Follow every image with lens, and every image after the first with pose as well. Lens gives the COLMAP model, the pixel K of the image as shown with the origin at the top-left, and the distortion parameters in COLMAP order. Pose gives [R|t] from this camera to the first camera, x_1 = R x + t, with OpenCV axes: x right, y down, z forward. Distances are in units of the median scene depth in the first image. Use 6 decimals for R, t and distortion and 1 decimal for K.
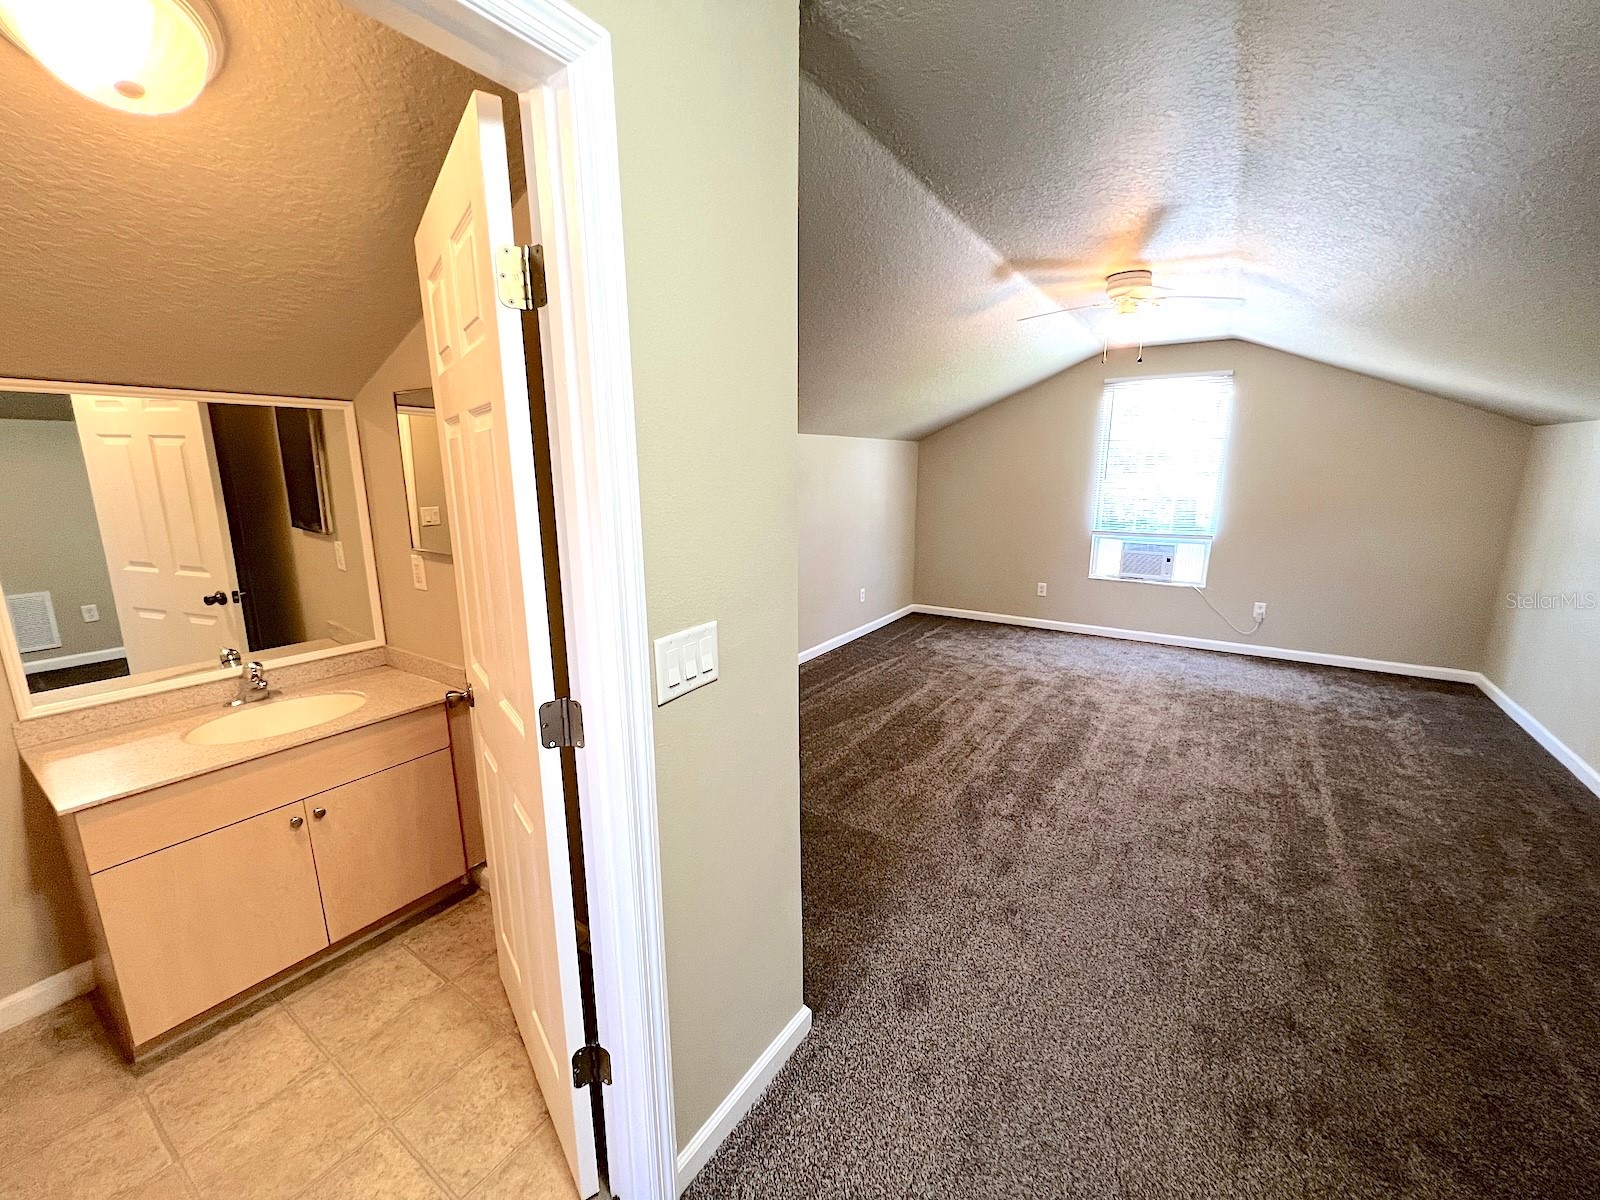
lens RADIAL K [[643.0, 0, 803.7], [0, 643.0, 597.3], [0, 0, 1]] dist [-0.003068, 0.000818]
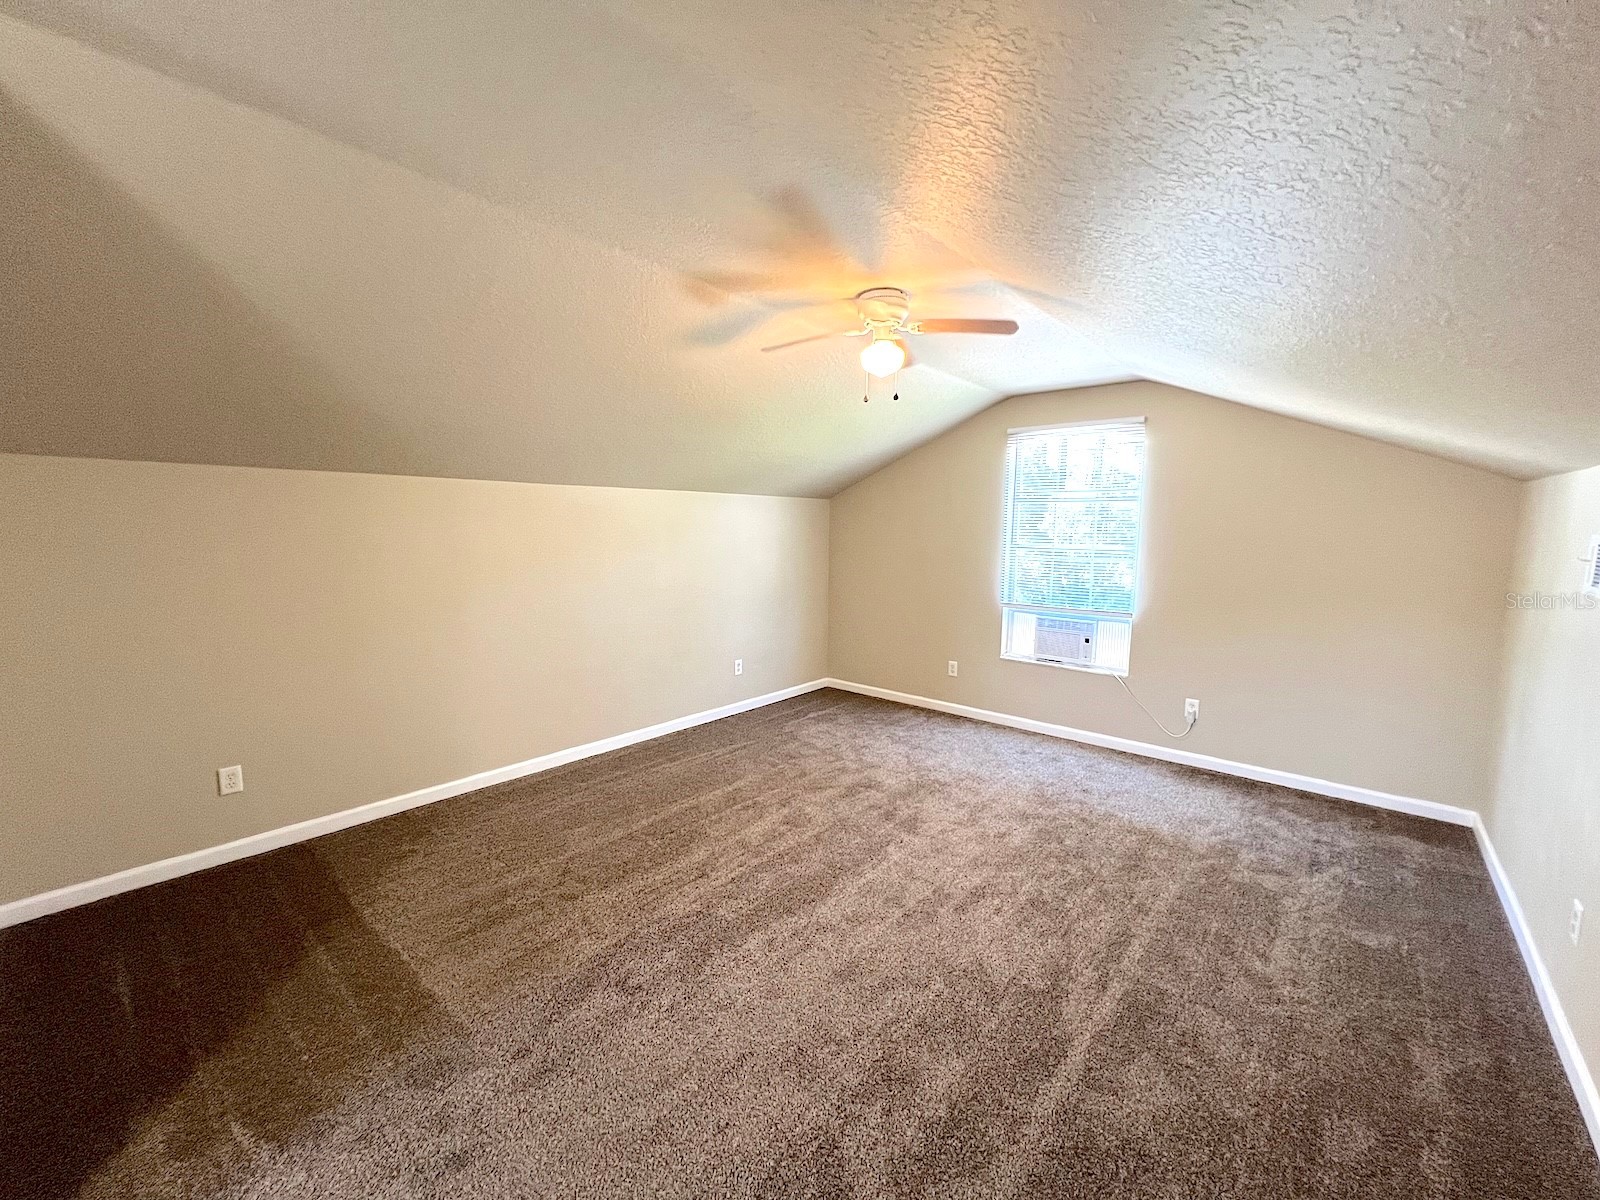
lens RADIAL K [[642.5, 0, 797.8], [0, 642.5, 602.5], [0, 0, 1]] dist [-0.001245, 0.000593]
pose [[0.991444, 0.028924, -0.127292, 0.389979], [-0.039183, 0.996117, -0.078843, -0.035594], [0.124517, 0.083156, 0.988727, 0.164920]]
